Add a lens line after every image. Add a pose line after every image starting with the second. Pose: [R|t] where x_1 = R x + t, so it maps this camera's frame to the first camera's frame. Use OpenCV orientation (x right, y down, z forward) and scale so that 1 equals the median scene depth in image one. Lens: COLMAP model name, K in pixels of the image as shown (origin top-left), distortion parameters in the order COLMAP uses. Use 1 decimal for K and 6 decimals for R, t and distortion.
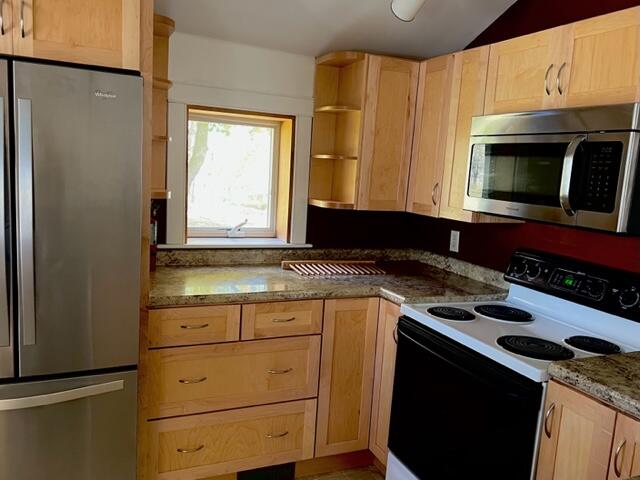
lens RADIAL K [[524.4, 0, 320.0], [0, 524.4, 240.0], [0, 0, 1]] dist [-0.001010, -0.002966]
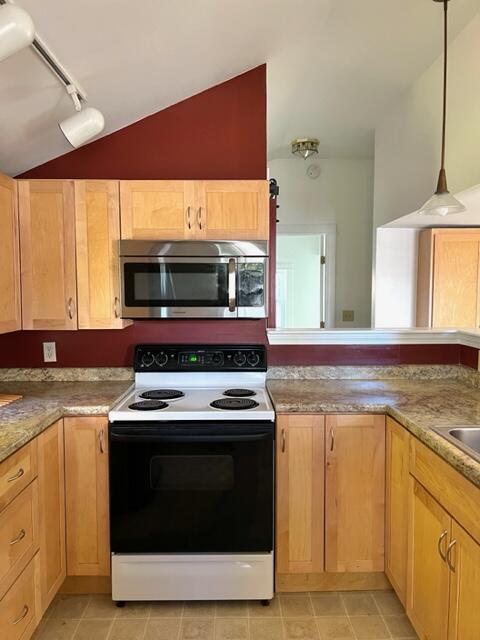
lens RADIAL K [[489.5, 0, 239.4], [0, 489.5, 310.6], [0, 0, 1]] dist [-0.001465, -0.002047]
pose [[0.389593, -0.111112, 0.914260, -0.605890], [0.154248, 0.986546, 0.054167, -0.092605], [-0.907979, 0.119920, 0.401490, 0.320702]]
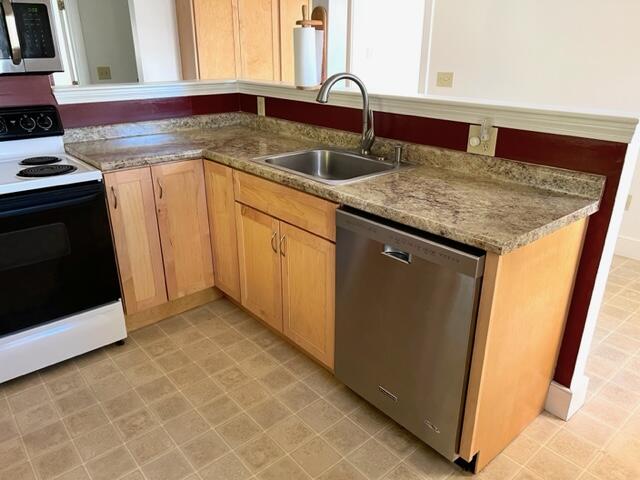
lens RADIAL K [[490.2, 0, 320.0], [0, 490.2, 240.0], [0, 0, 1]] dist [-0.005011, 0.058194]
pose [[-0.289148, -0.415580, 0.862373, -0.732780], [0.113744, 0.879556, 0.461999, -0.110442], [-0.950503, 0.231676, -0.207052, 0.492528]]
